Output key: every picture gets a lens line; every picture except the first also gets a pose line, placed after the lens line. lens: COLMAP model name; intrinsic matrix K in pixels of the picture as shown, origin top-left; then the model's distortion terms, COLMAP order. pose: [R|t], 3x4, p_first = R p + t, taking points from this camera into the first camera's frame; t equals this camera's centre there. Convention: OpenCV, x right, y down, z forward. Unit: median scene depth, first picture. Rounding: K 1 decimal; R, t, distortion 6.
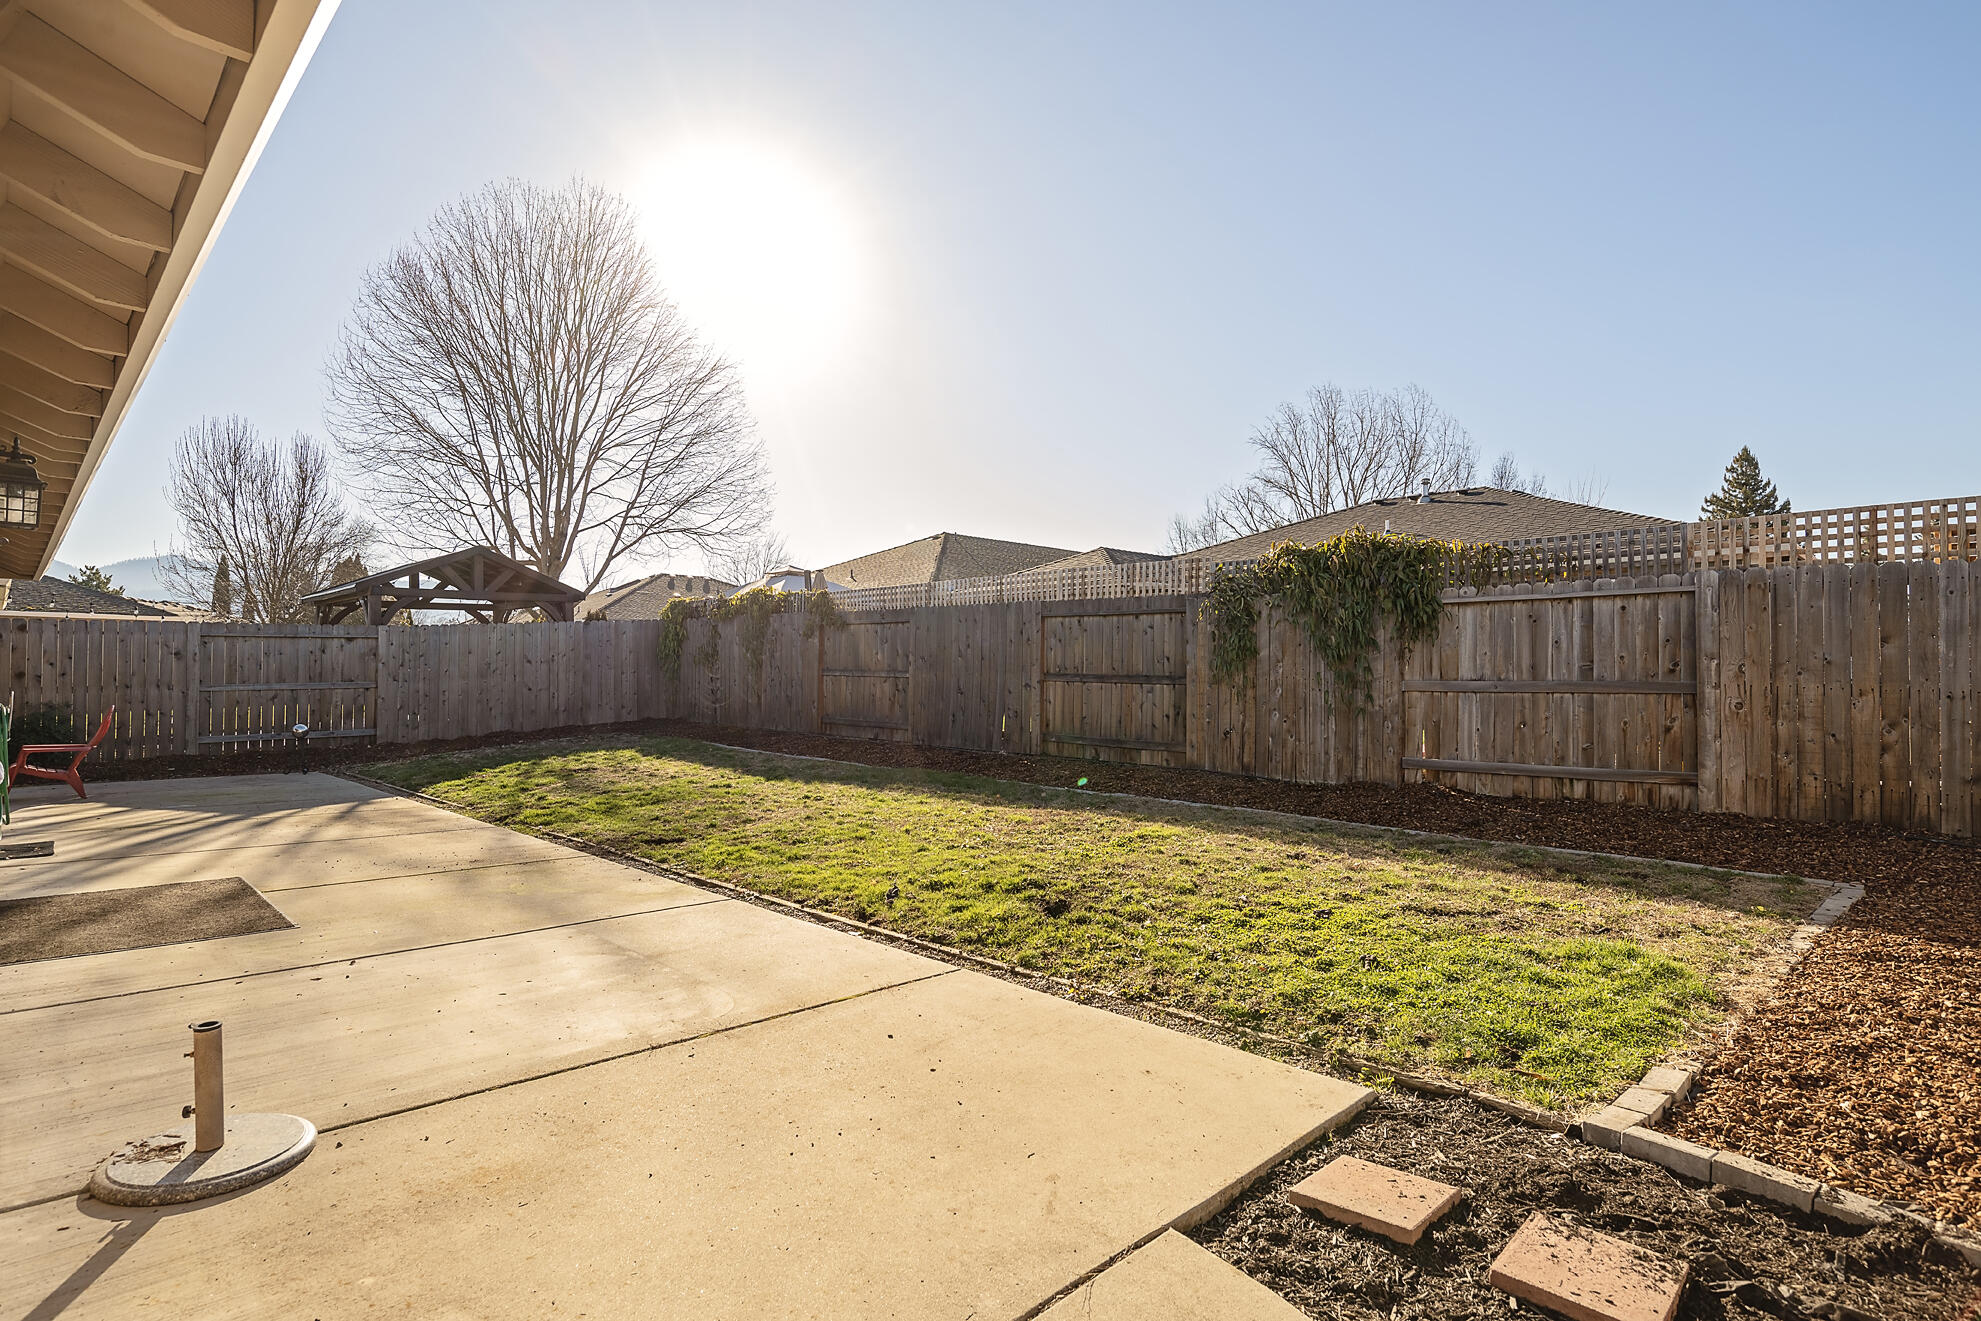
lens RADIAL K [[1032.0, 0, 990.5], [0, 1032.0, 660.5], [0, 0, 1]] dist [-0.004318, 0.000102]
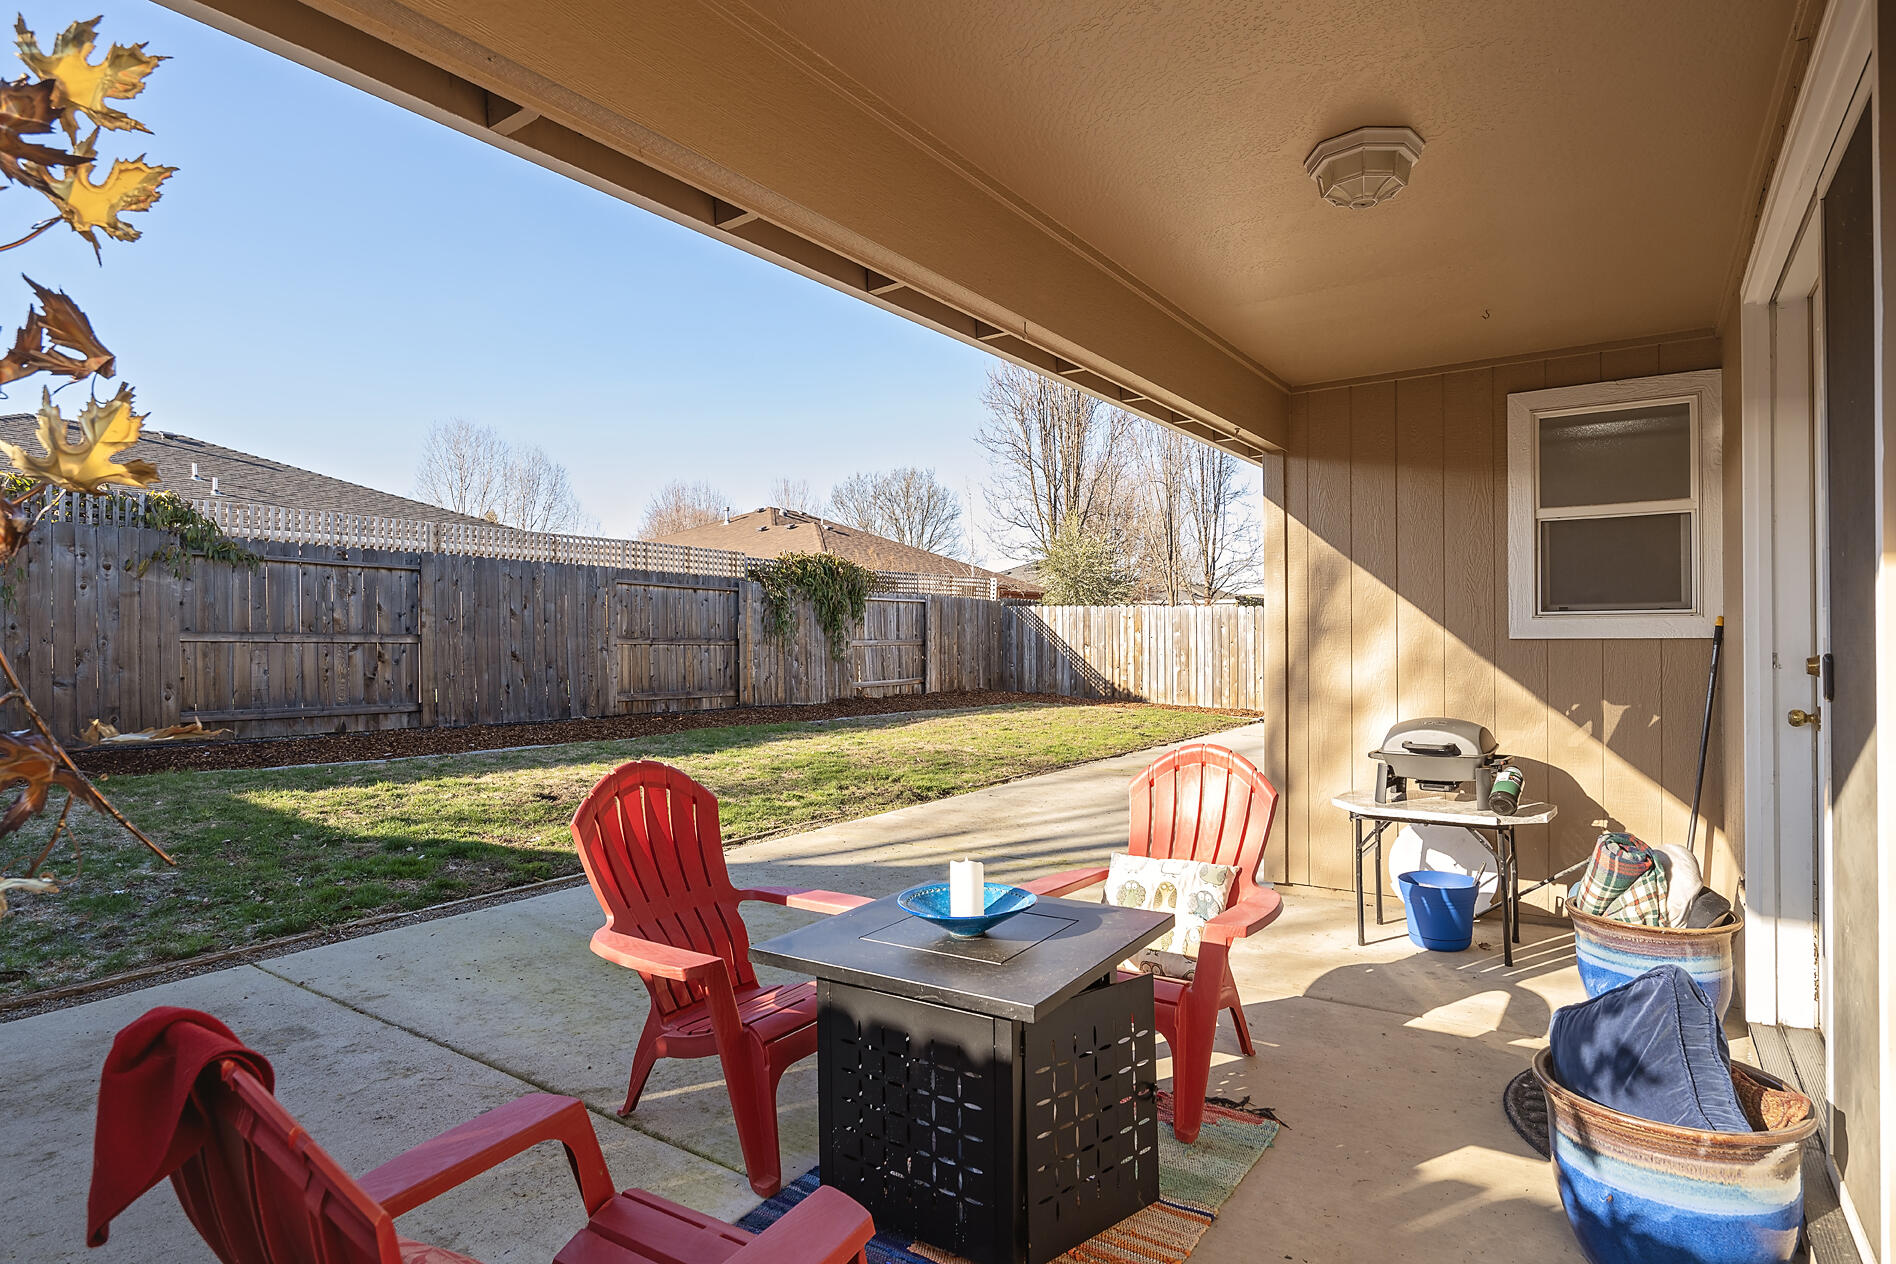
lens RADIAL K [[987.7, 0, 948.0], [0, 987.7, 632.0], [0, 0, 1]] dist [-0.004318, 0.000102]
pose [[-0.177695, -0.000318, 0.984086, -0.902783], [-0.013617, 0.999905, -0.002136, 0.004746], [-0.983991, -0.013780, -0.177682, 0.777035]]
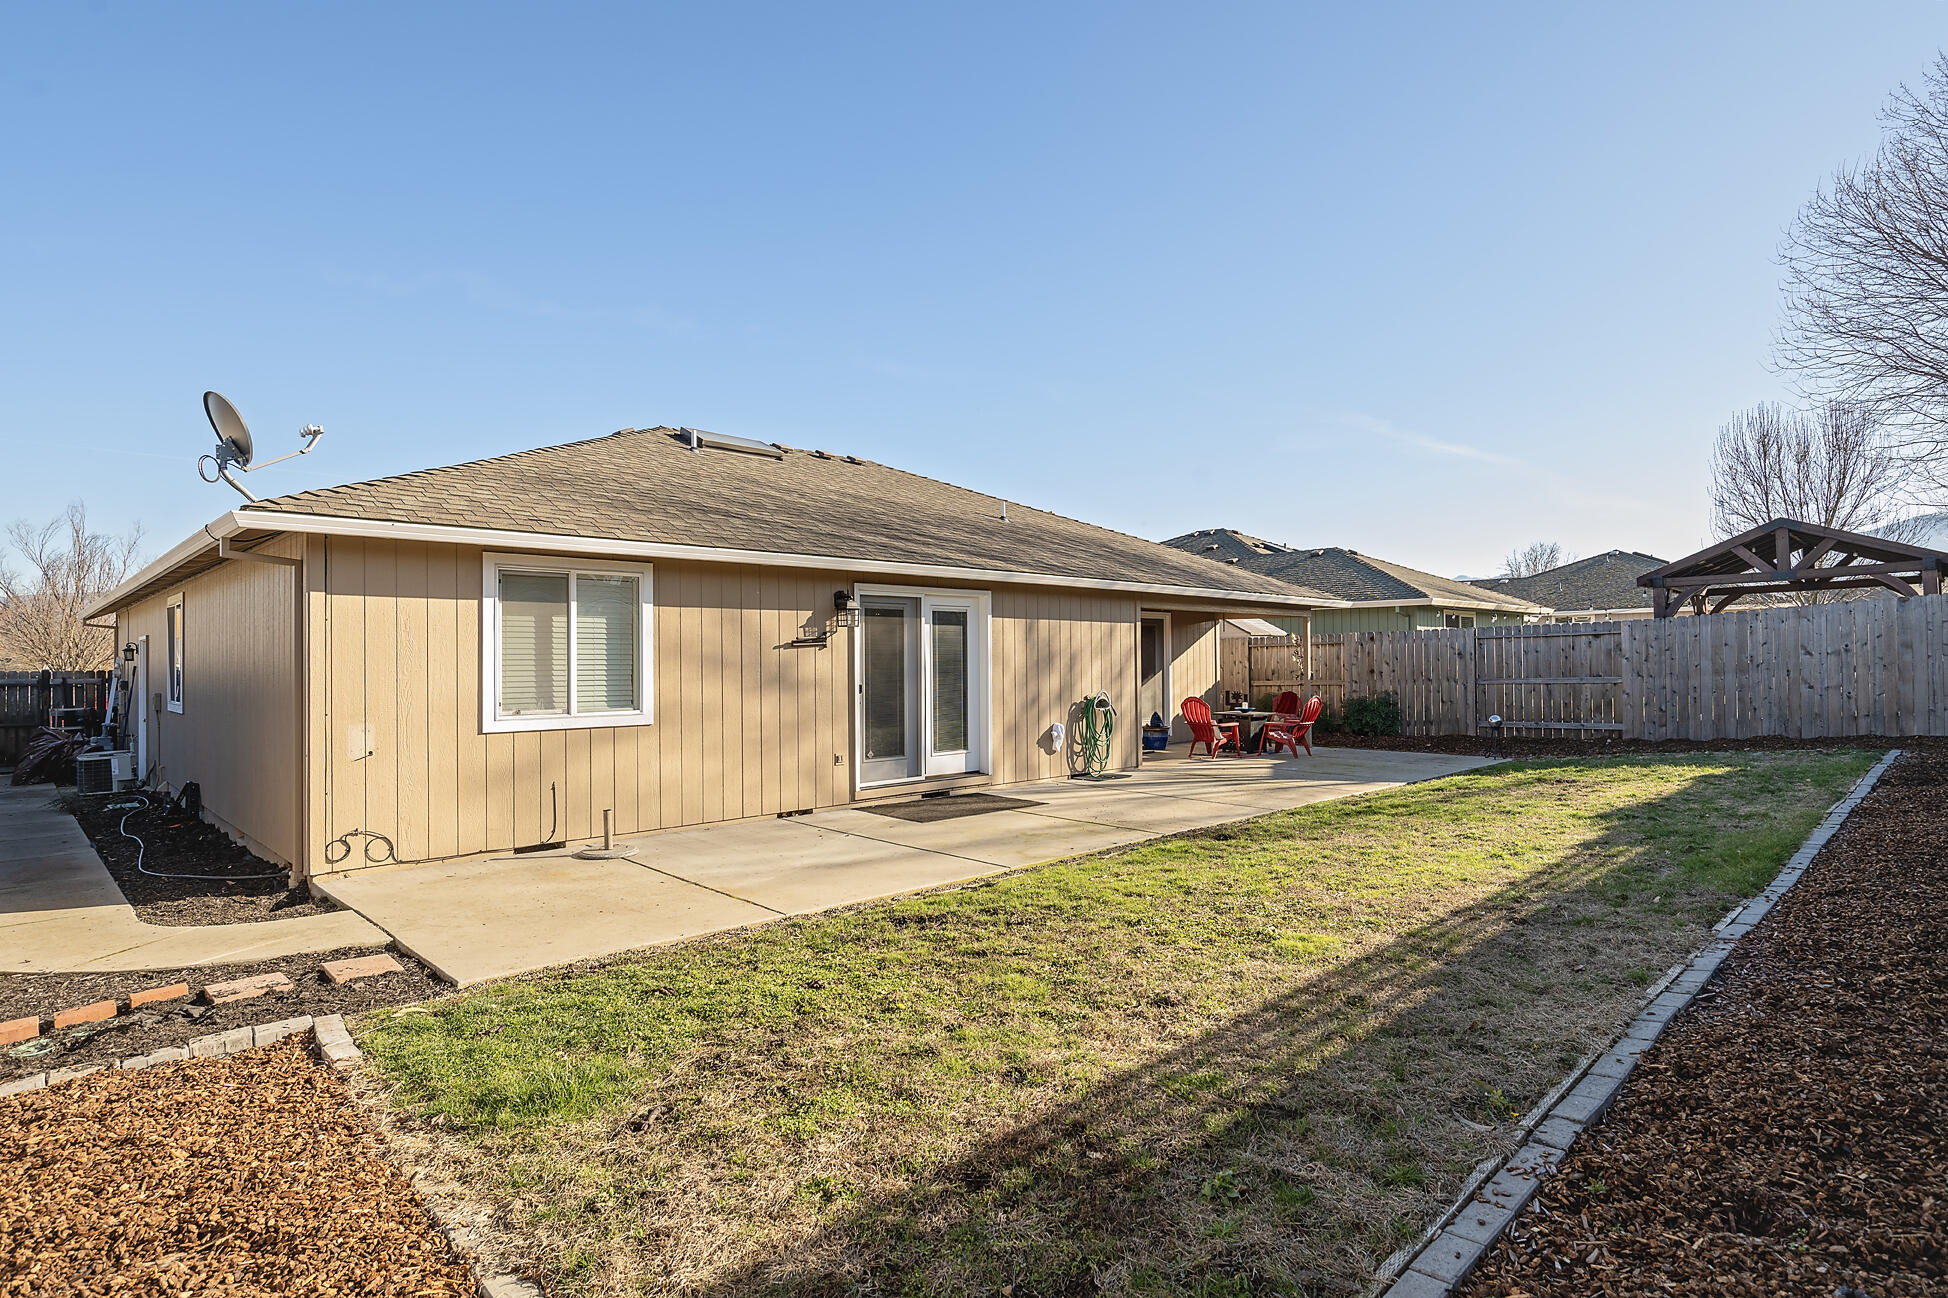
lens RADIAL K [[1014.8, 0, 974.0], [0, 1014.8, 649.0], [0, 0, 1]] dist [-0.004318, 0.000102]
pose [[-0.020852, -0.013201, -0.999695, 0.466970], [0.026445, 0.999556, -0.013751, -0.011418], [0.999433, -0.026723, -0.020493, 0.448554]]
